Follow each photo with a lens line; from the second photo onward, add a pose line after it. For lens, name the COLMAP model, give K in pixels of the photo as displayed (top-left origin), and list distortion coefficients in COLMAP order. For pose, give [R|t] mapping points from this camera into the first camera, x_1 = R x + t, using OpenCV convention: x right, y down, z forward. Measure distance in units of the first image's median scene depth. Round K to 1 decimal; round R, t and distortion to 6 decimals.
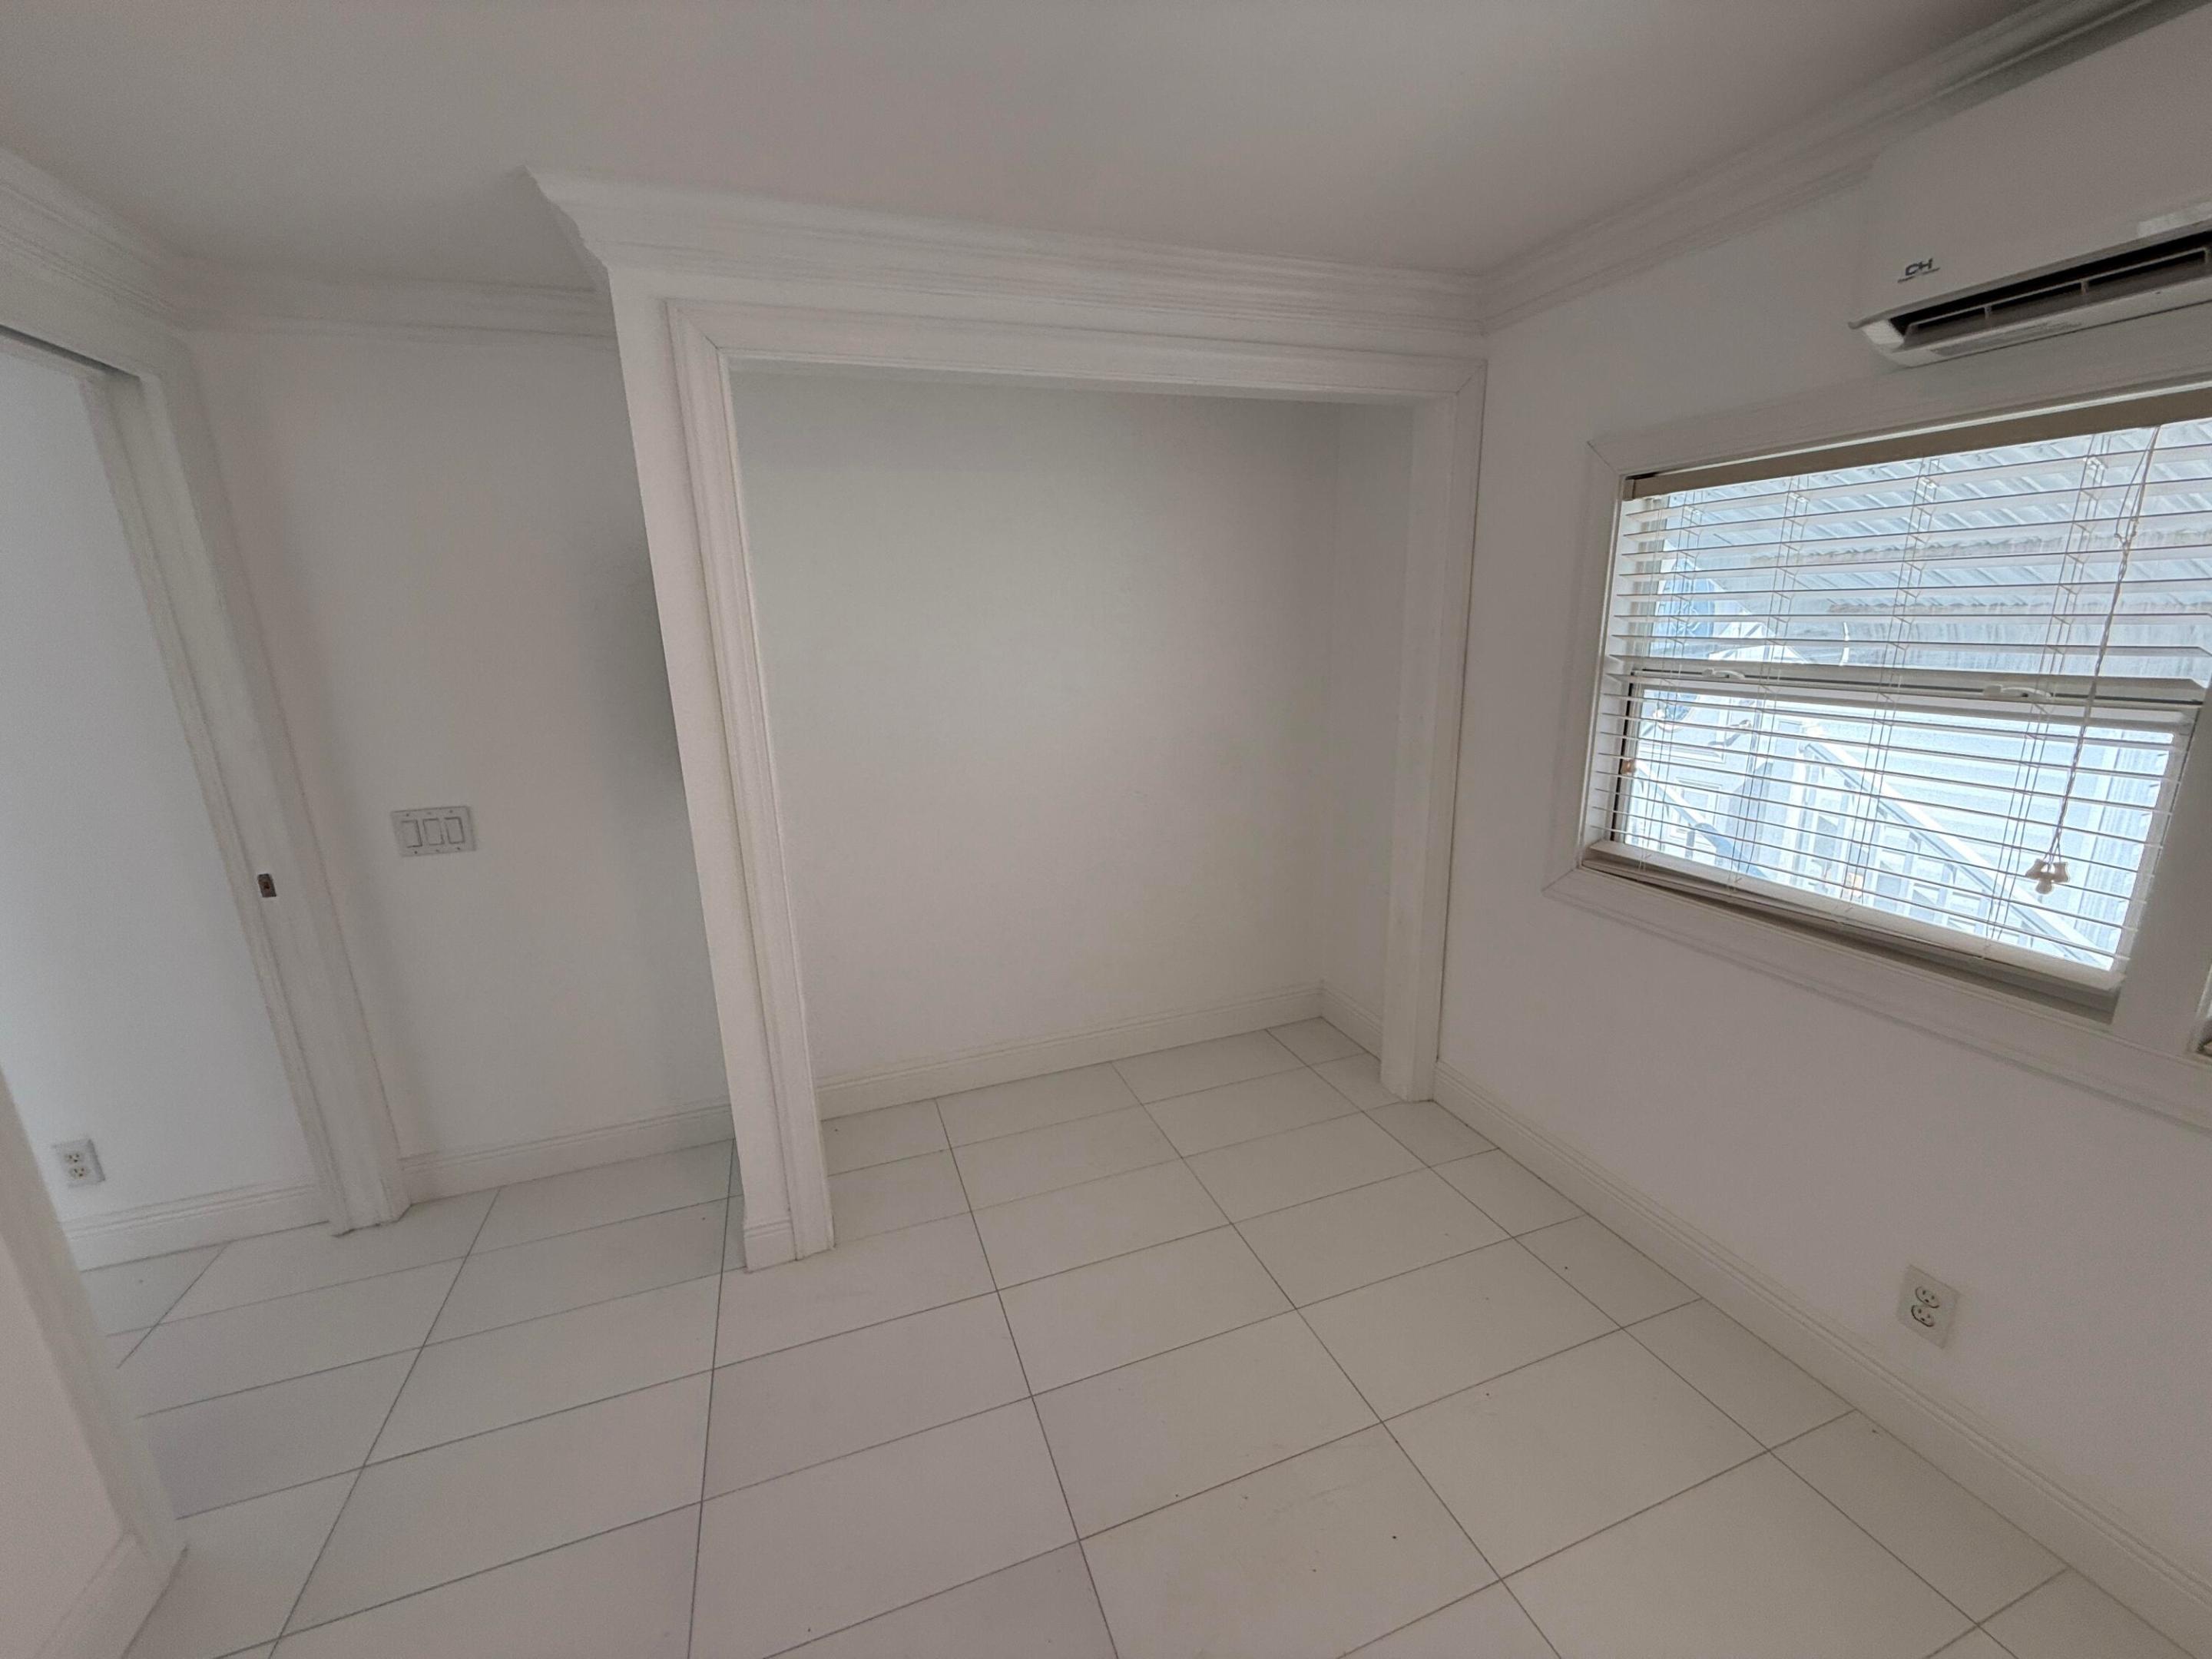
lens RADIAL K [[882.8, 0, 1106.0], [0, 882.8, 829.5], [0, 0, 1]] dist [-0.040606, -0.000184]
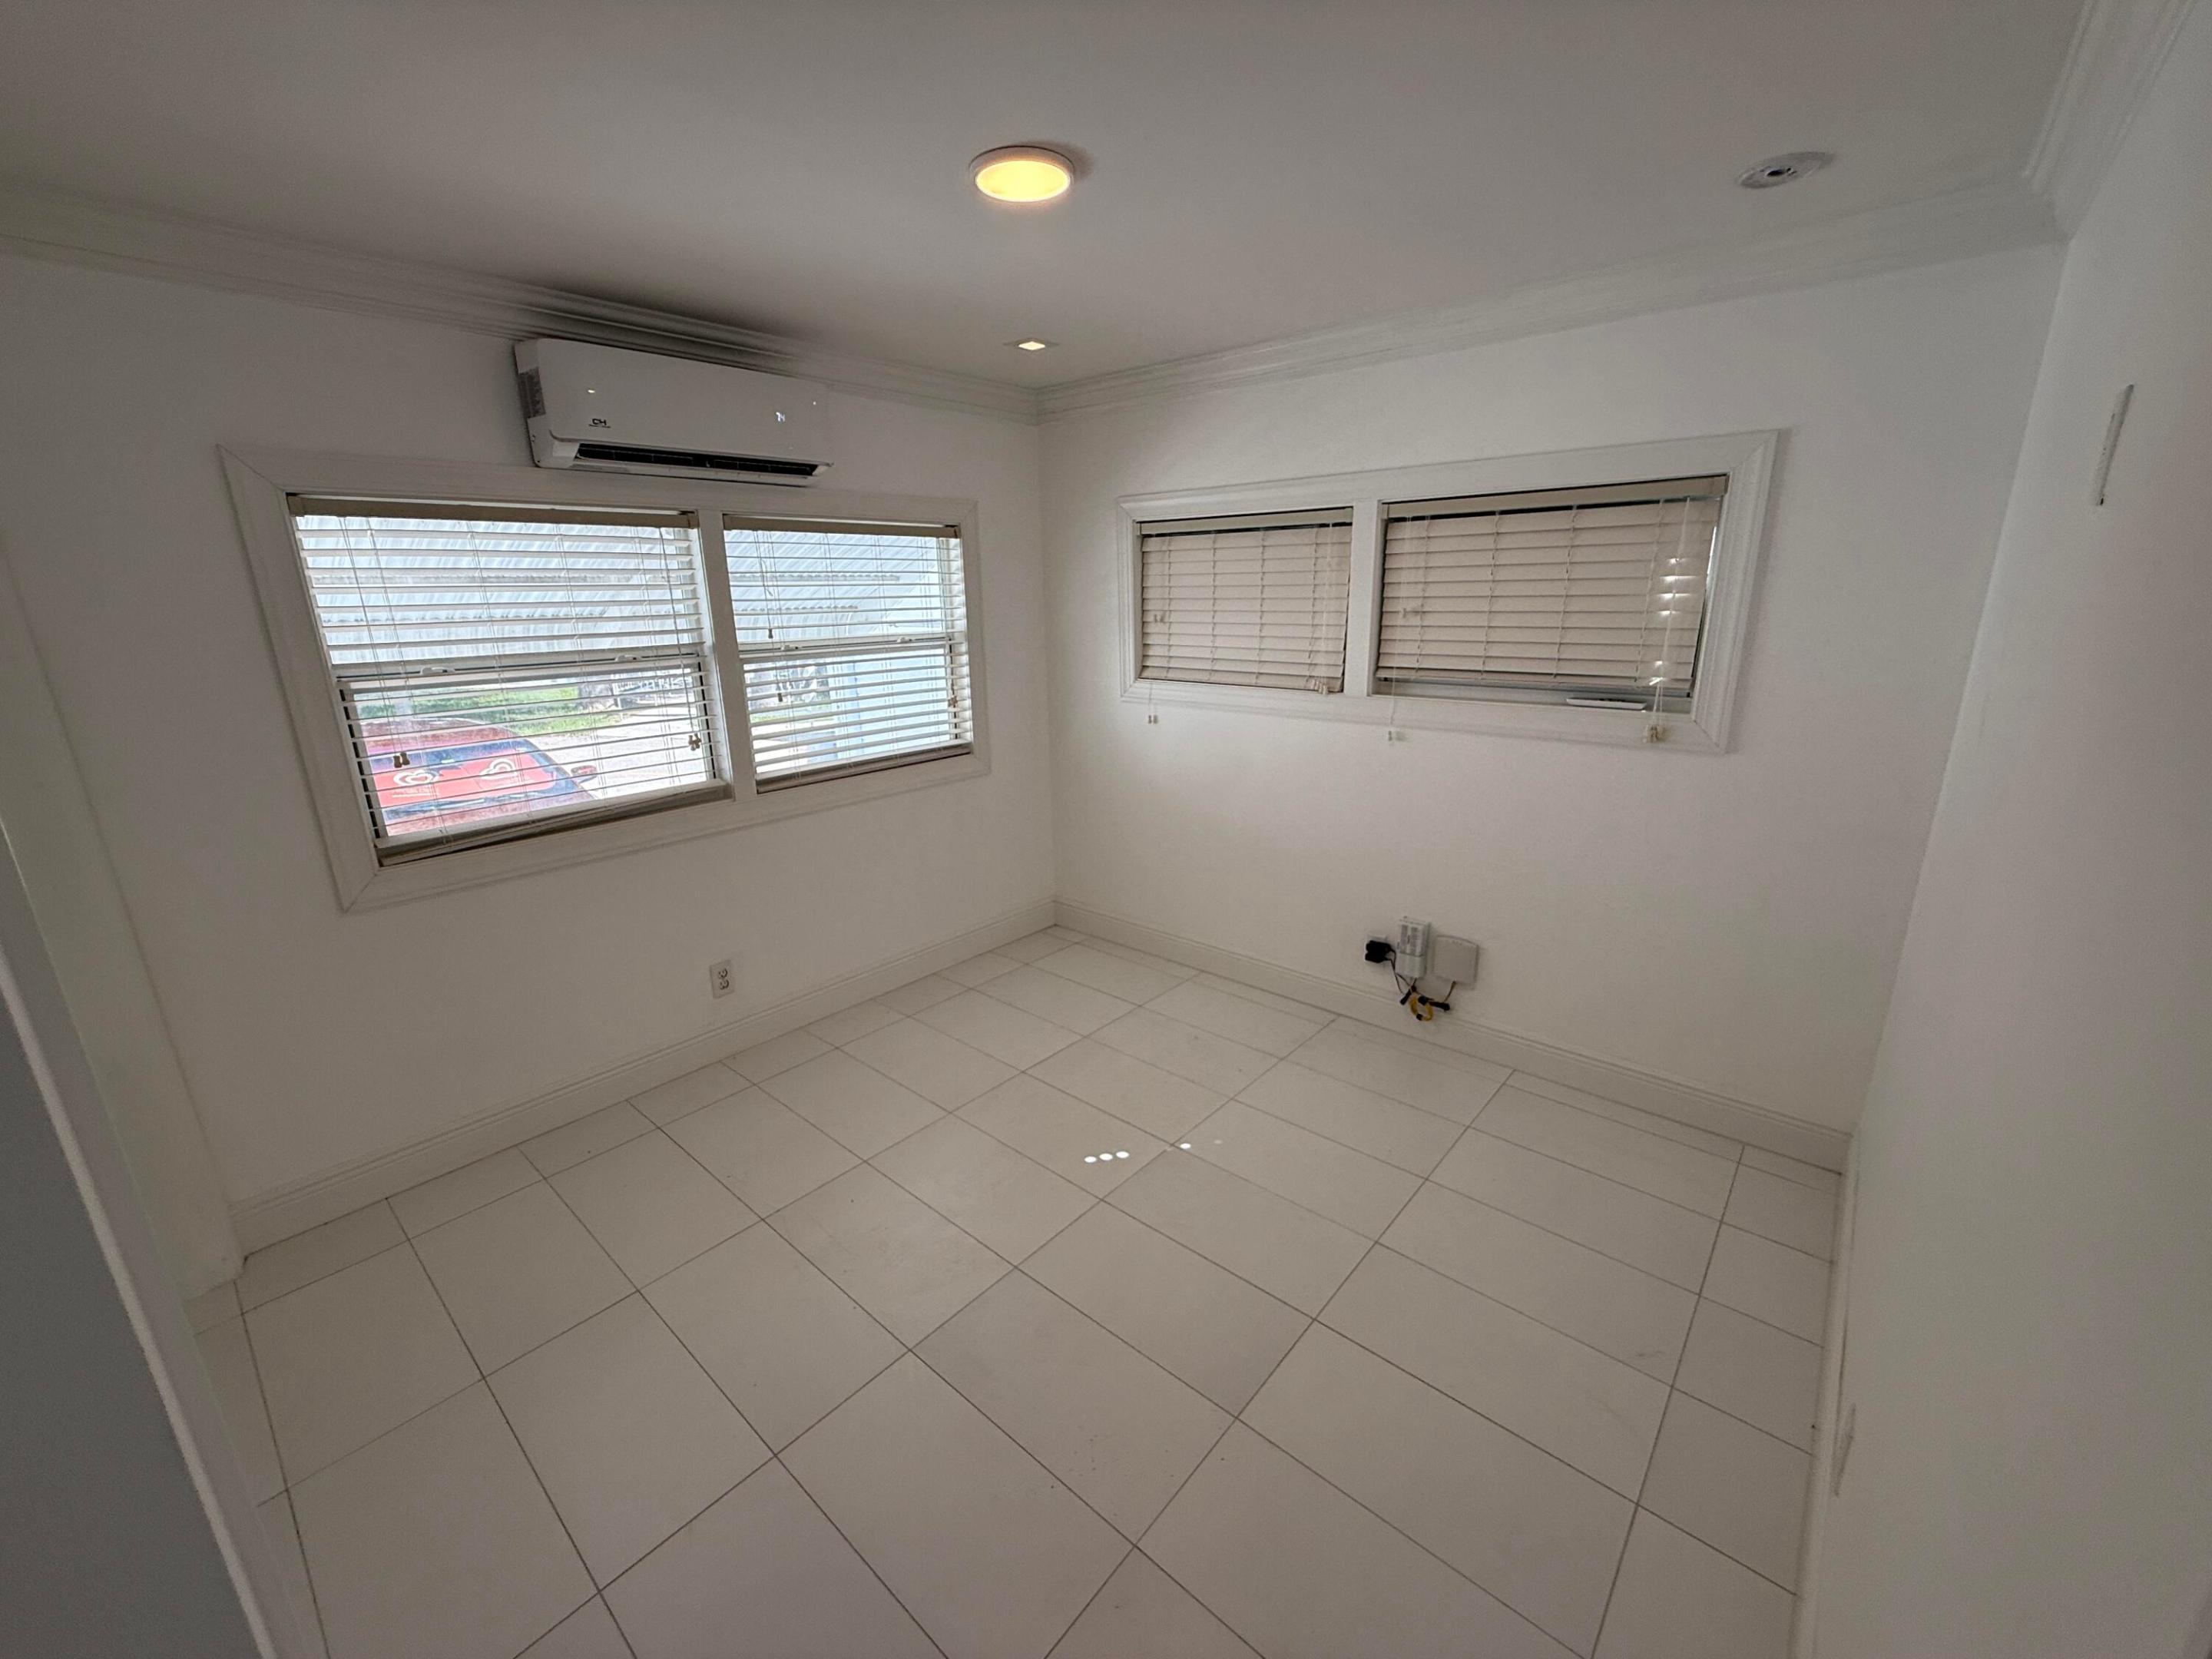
lens RADIAL K [[882.8, 0, 1106.0], [0, 882.8, 829.5], [0, 0, 1]] dist [-0.040606, -0.000184]
pose [[-0.486427, -0.209257, 0.848293, -0.992972], [0.203388, 0.917105, 0.342857, -0.230805], [-0.849719, 0.339307, -0.403544, 0.877113]]
